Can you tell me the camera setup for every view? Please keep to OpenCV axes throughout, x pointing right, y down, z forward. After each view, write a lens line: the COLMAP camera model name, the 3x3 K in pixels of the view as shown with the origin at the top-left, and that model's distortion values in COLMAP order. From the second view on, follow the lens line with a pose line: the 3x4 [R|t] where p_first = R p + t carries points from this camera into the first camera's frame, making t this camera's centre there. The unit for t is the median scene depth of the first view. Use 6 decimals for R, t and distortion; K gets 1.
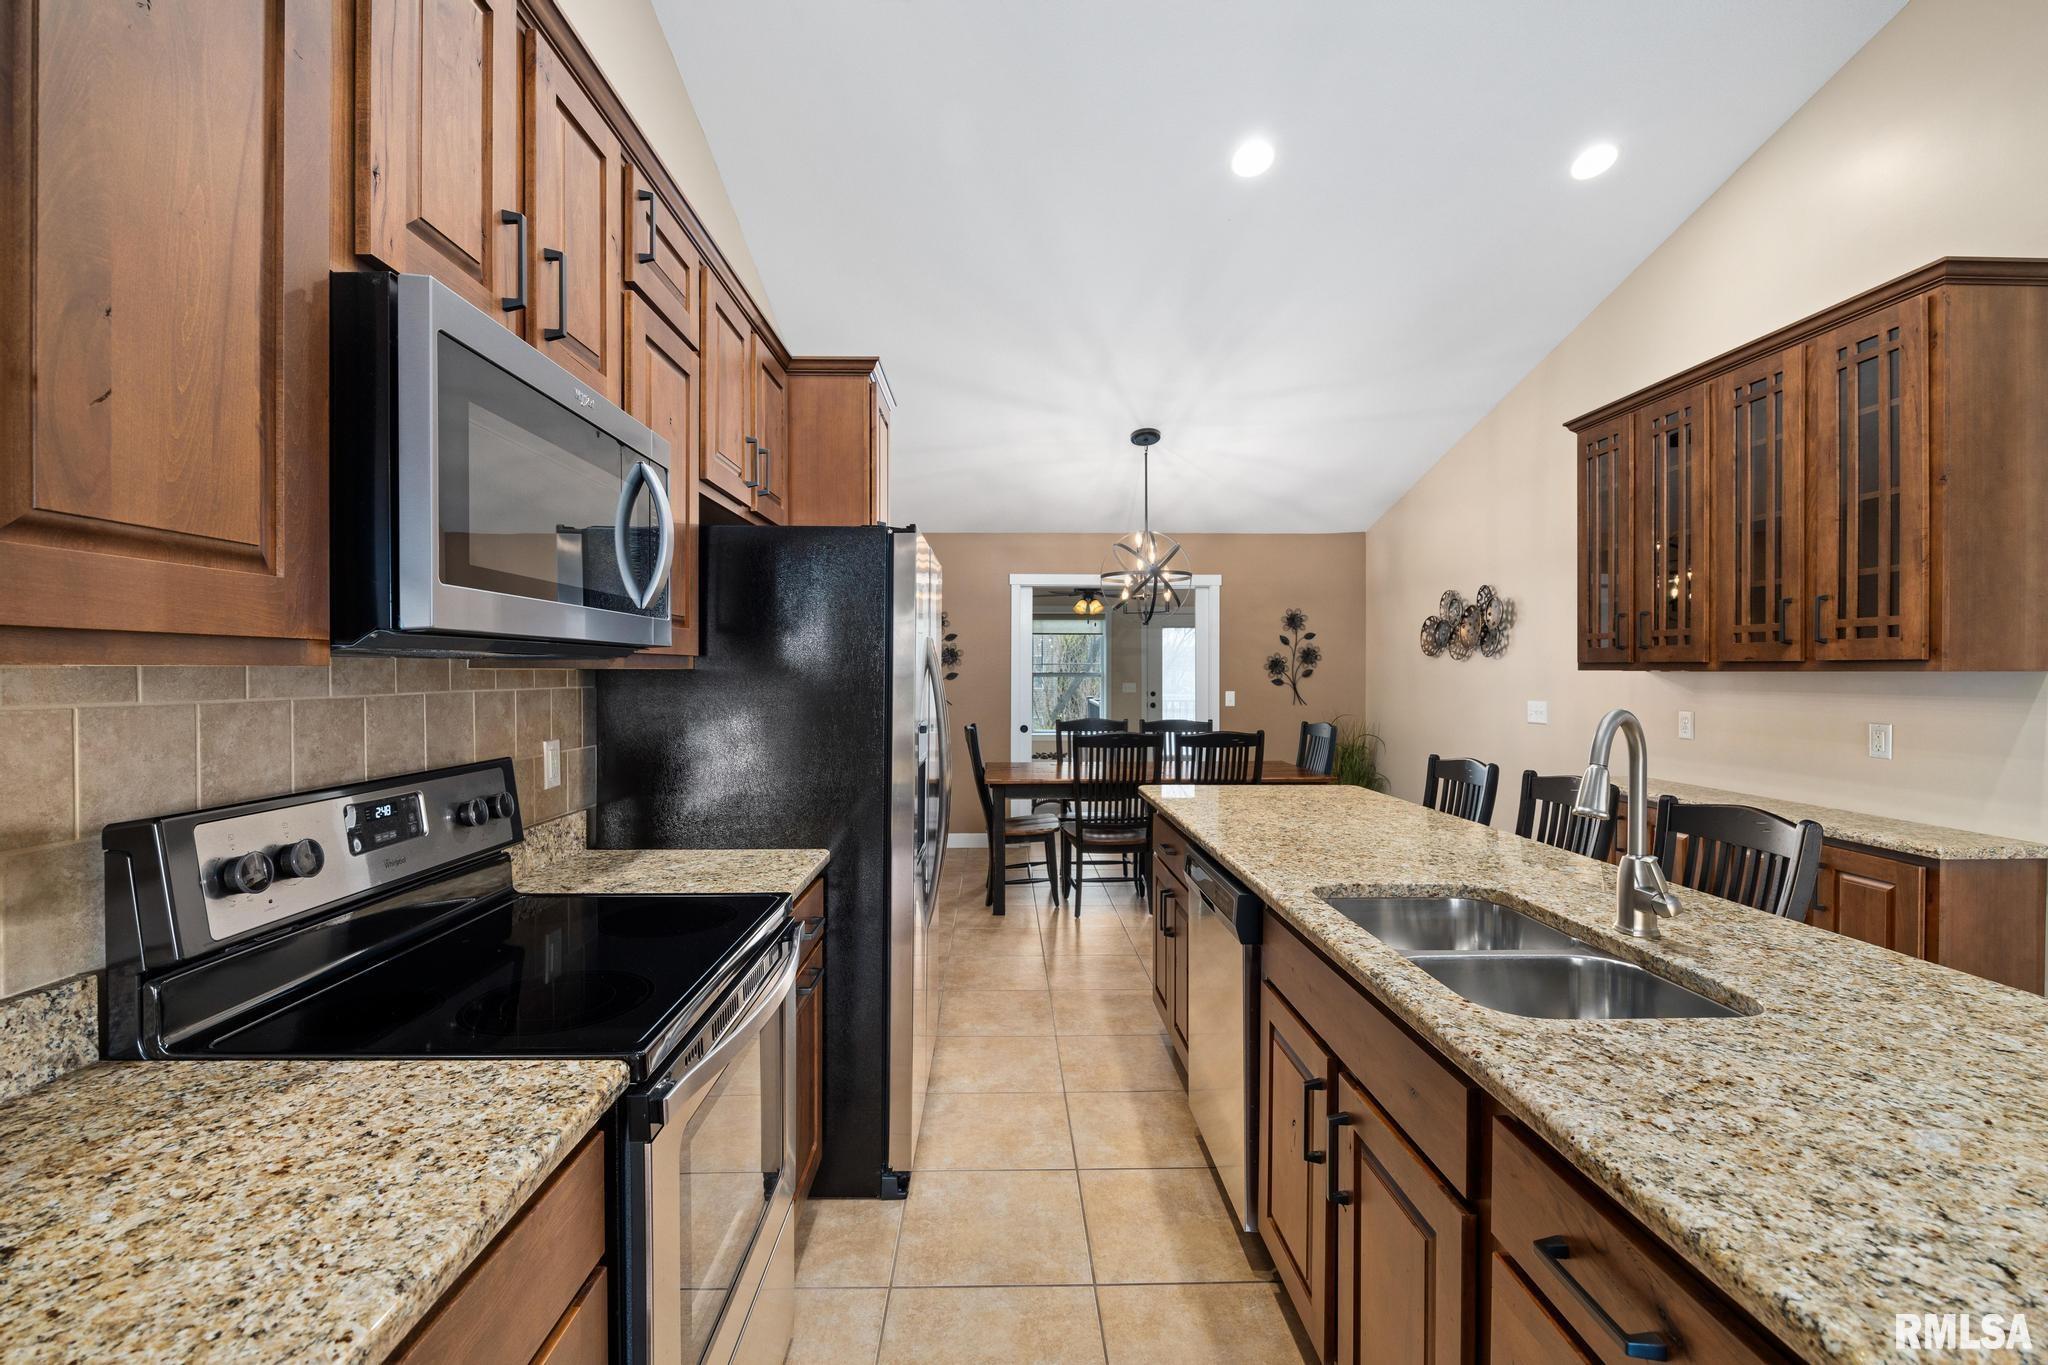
lens RADIAL K [[882.7, 0, 1018.1], [0, 882.7, 670.2], [0, 0, 1]] dist [-0.011370, 0.000357]
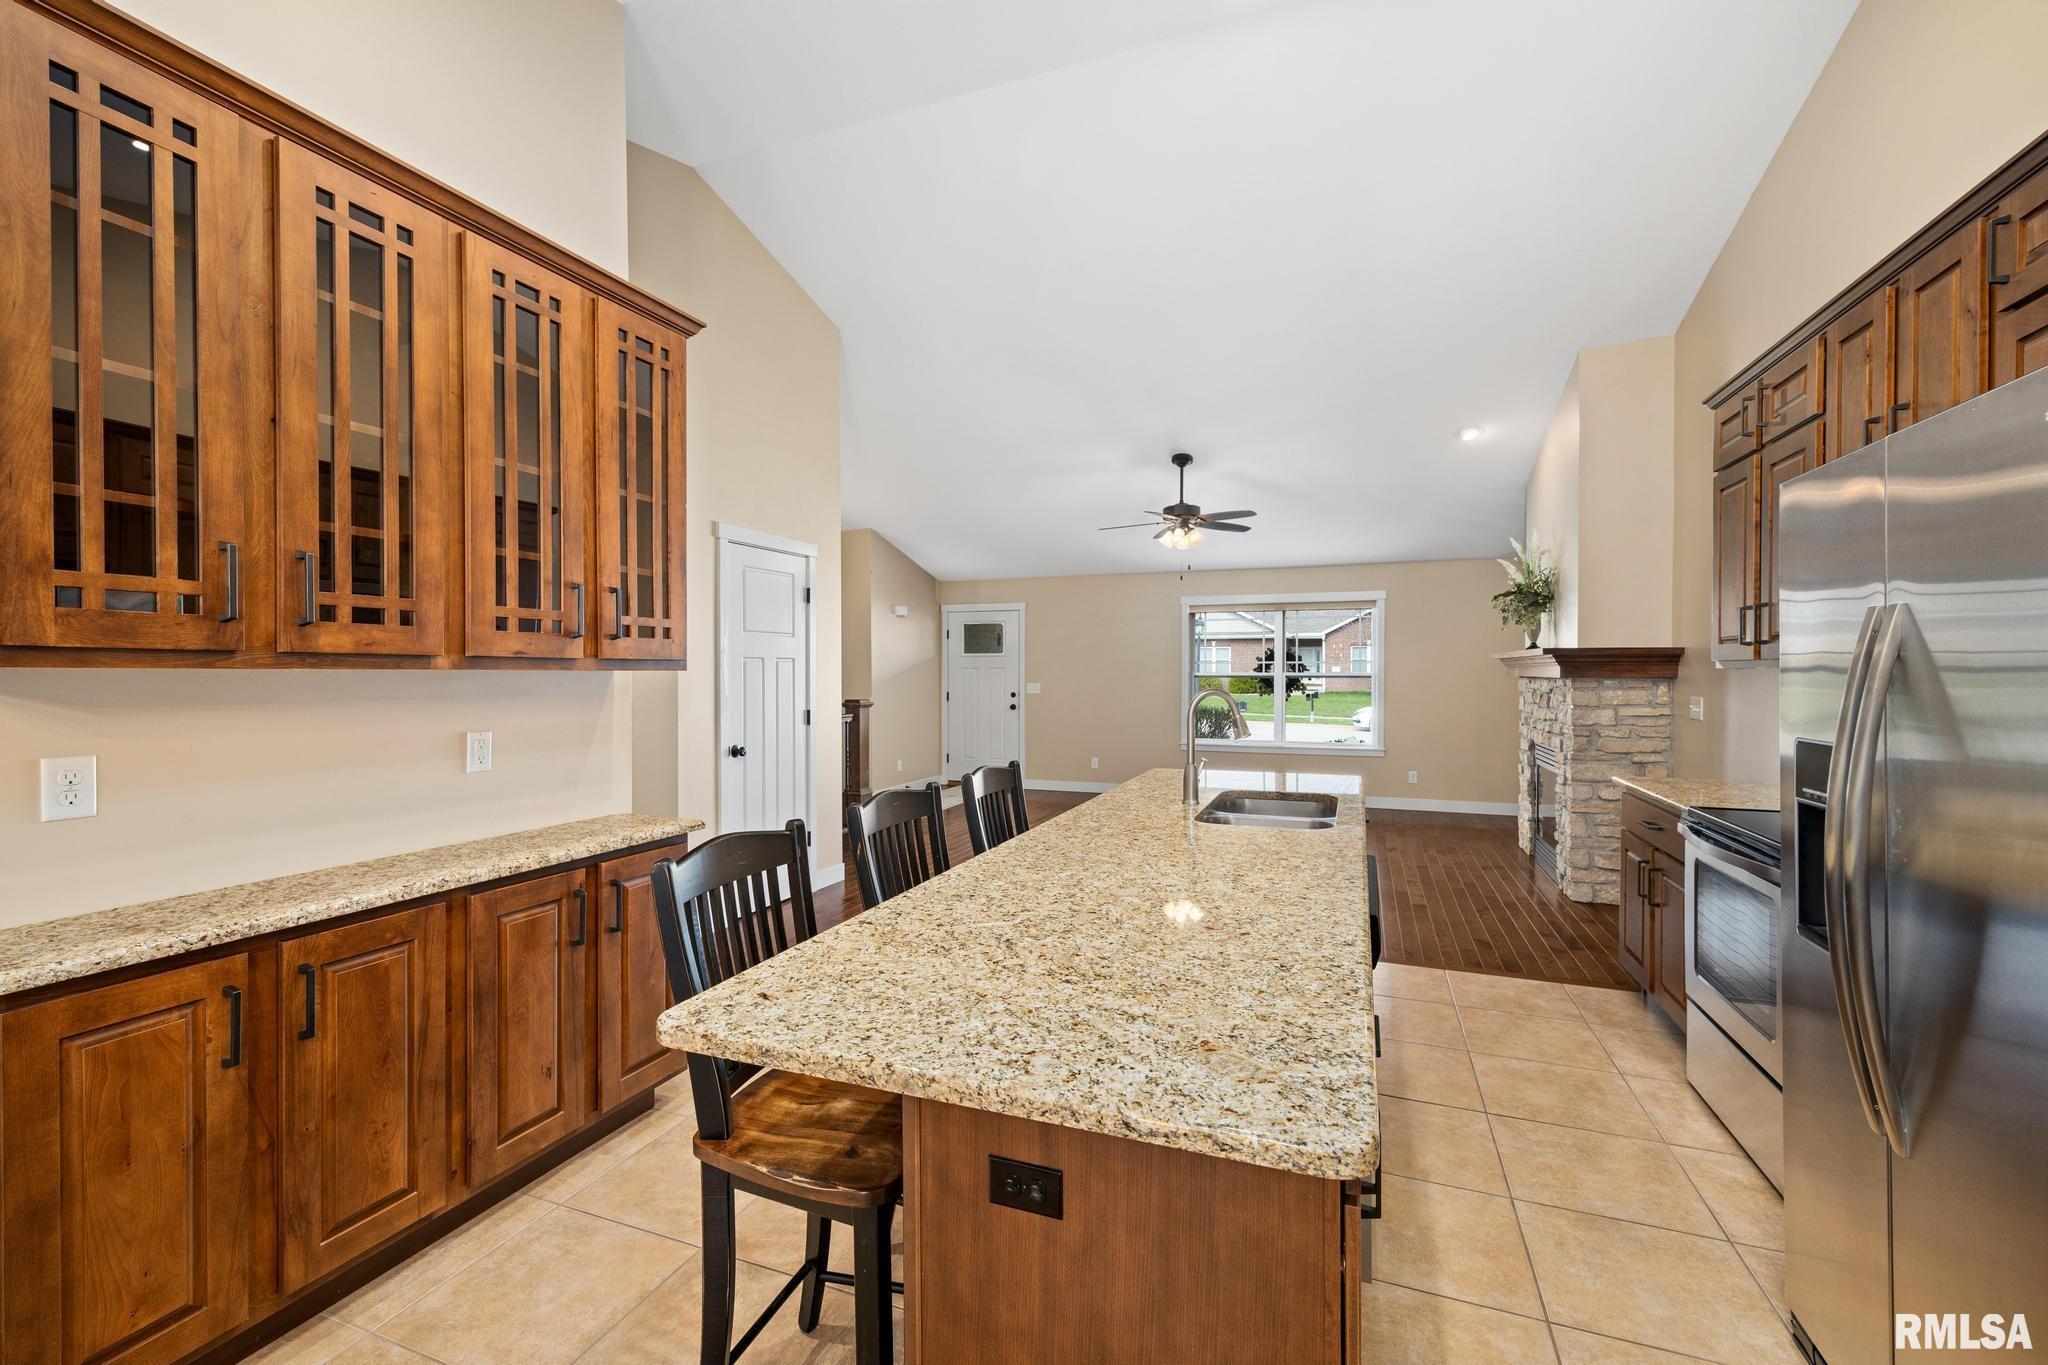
lens RADIAL K [[819.2, 0, 1014.1], [0, 819.2, 683.6], [0, 0, 1]] dist [-0.003914, -0.000161]
pose [[-0.921455, -0.005328, 0.388450, 0.215785], [-0.000682, 0.999927, 0.012096, 0.004329], [-0.388486, 0.010881, -0.921391, 1.739342]]
